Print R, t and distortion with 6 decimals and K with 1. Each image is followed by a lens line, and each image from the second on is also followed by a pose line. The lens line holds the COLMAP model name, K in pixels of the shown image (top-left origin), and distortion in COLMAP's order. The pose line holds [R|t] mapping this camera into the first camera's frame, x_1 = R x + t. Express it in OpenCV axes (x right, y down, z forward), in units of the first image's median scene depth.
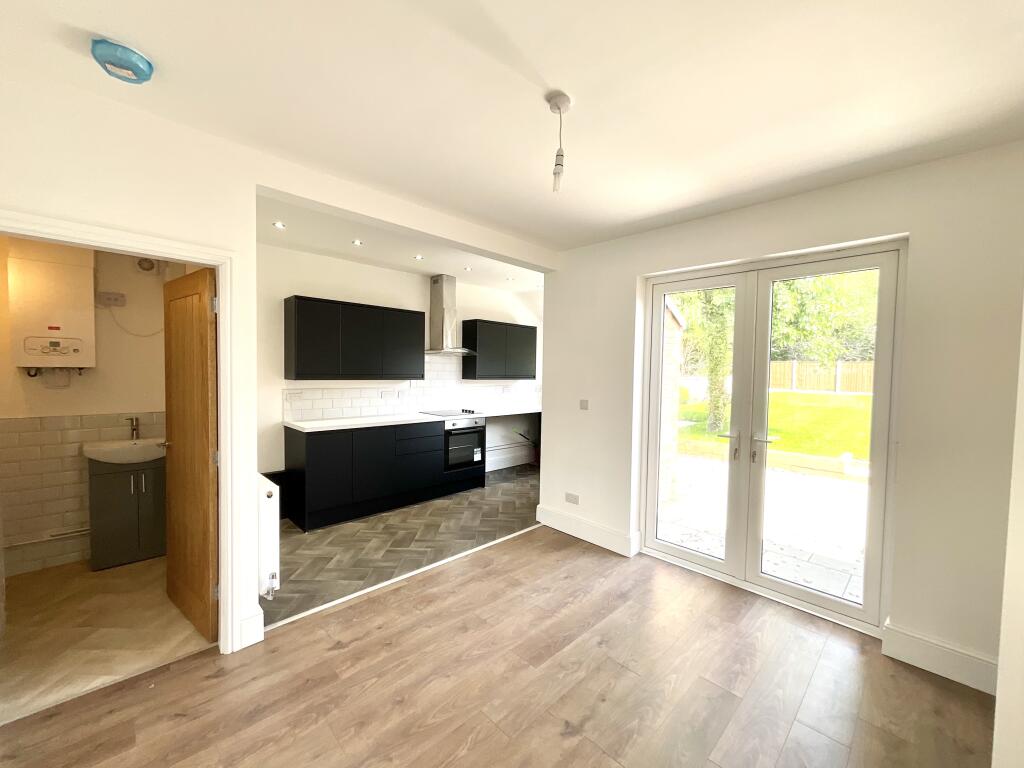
lens RADIAL K [[411.3, 0, 512.0], [0, 411.3, 384.0], [0, 0, 1]] dist [-0.000119, -0.000001]
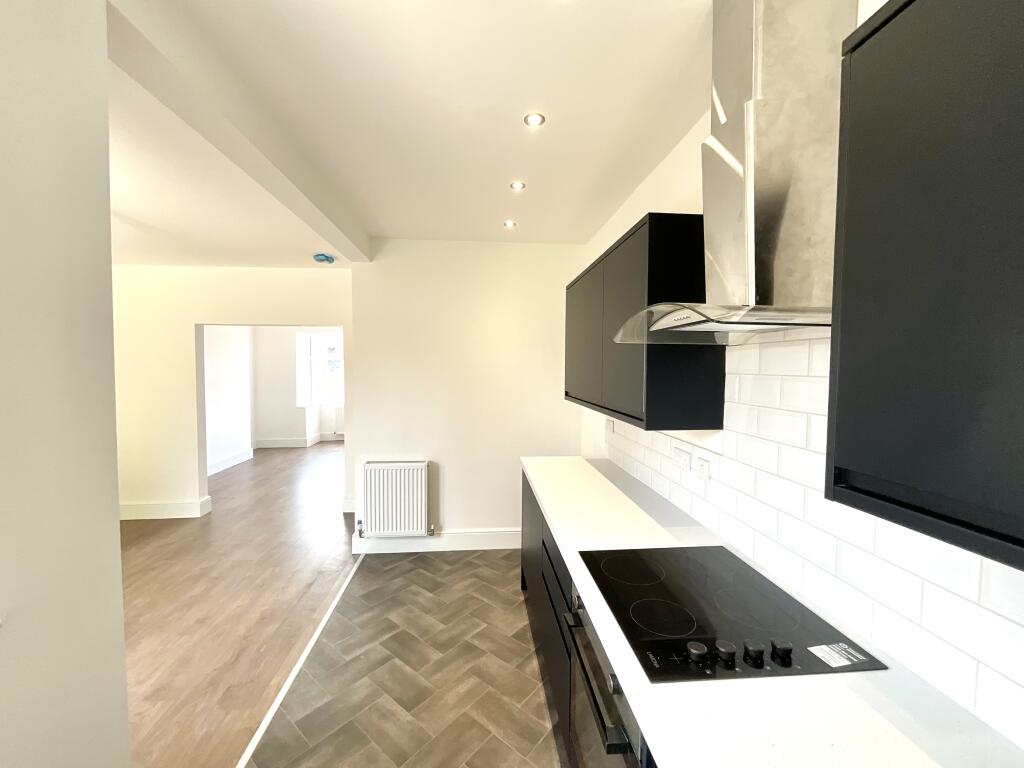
lens RADIAL K [[411.3, 0, 512.0], [0, 411.3, 384.0], [0, 0, 1]] dist [-0.000119, -0.000001]
pose [[-0.632599, 0.009128, -0.774425, 0.137531], [-0.044698, 0.997834, 0.048273, -0.078577], [0.773188, 0.065152, -0.630821, 1.585078]]
